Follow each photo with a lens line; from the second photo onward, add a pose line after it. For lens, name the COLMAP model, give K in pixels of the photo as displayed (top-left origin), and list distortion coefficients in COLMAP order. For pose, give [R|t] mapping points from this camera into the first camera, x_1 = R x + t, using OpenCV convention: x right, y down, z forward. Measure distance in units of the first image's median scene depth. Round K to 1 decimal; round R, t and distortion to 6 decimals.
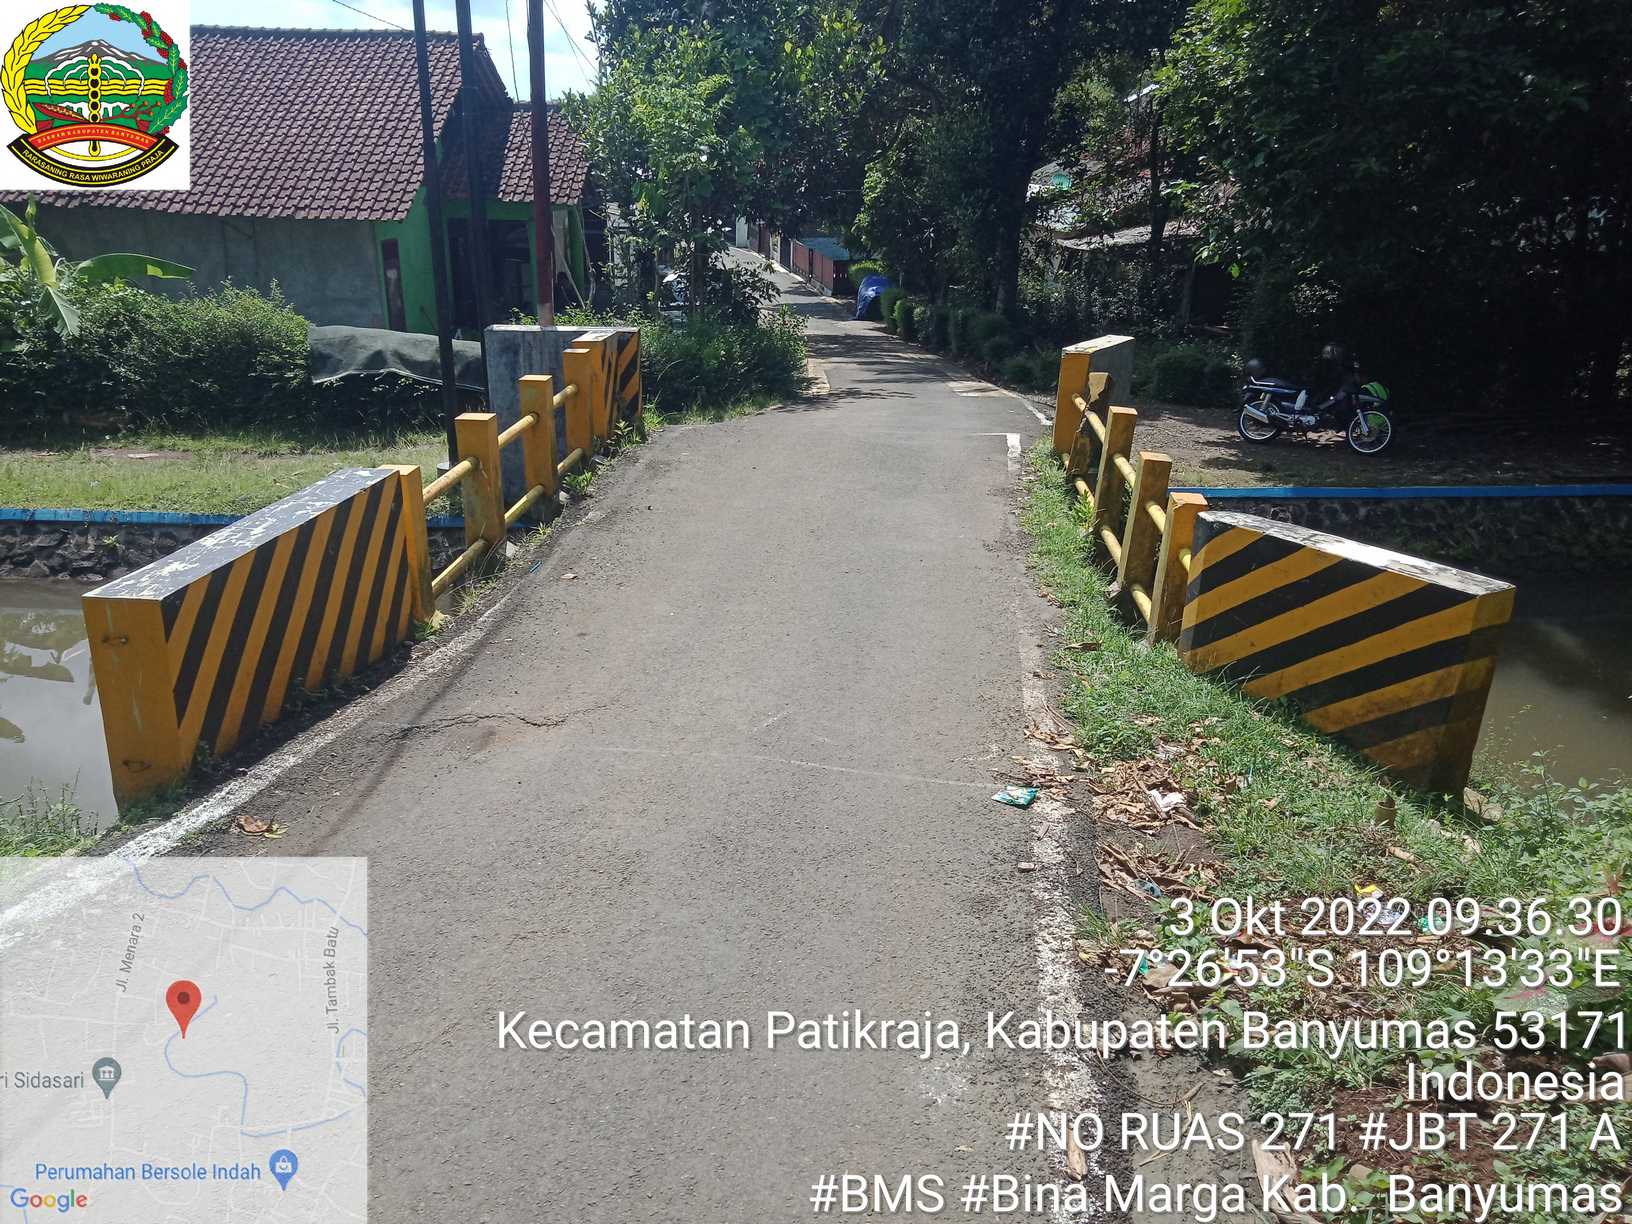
lens RADIAL K [[1210.0, 0, 813.7], [0, 1210.0, 608.4], [0, 0, 1]] dist [0.027099, -0.028352]
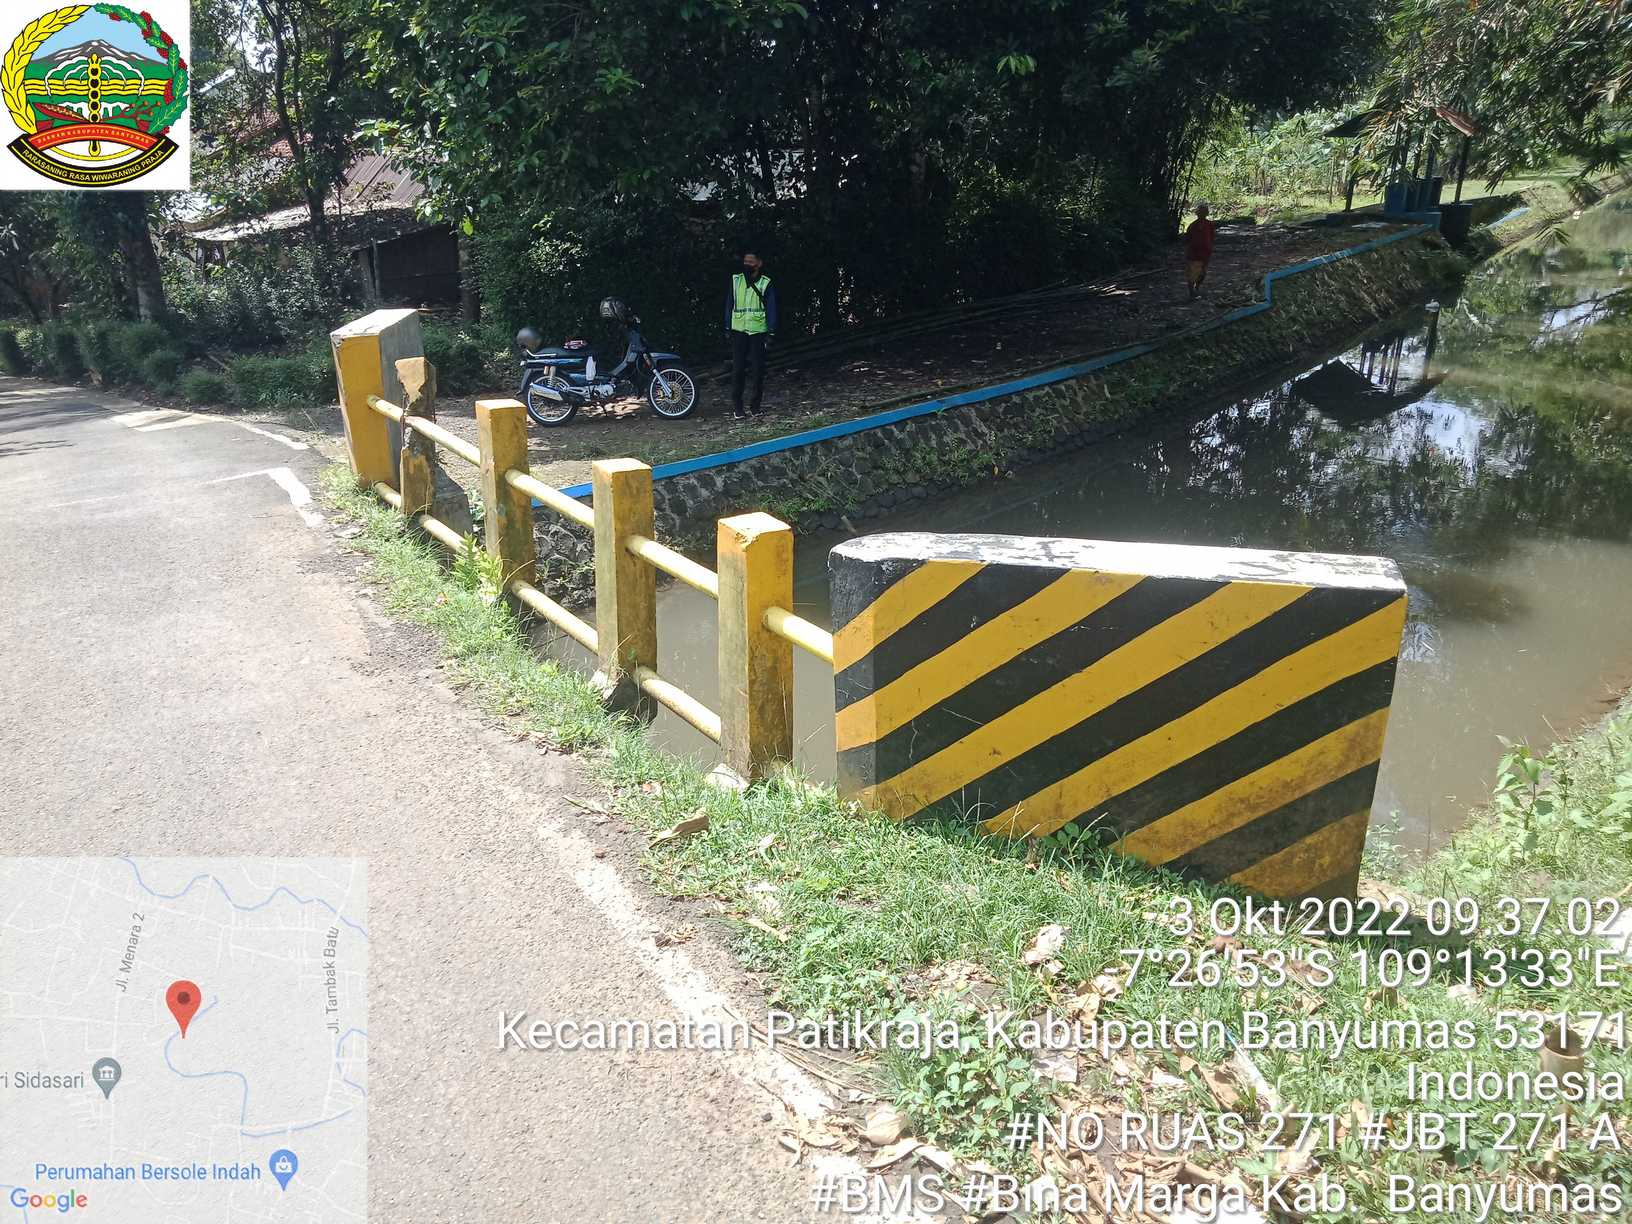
lens RADIAL K [[1210.0, 0, 813.7], [0, 1210.0, 608.4], [0, 0, 1]] dist [0.027099, -0.028352]
pose [[0.783755, -0.255537, 0.566064, -0.005074], [0.252840, 0.963767, 0.084996, -0.040402], [-0.567274, 0.076507, 0.819968, 0.217668]]
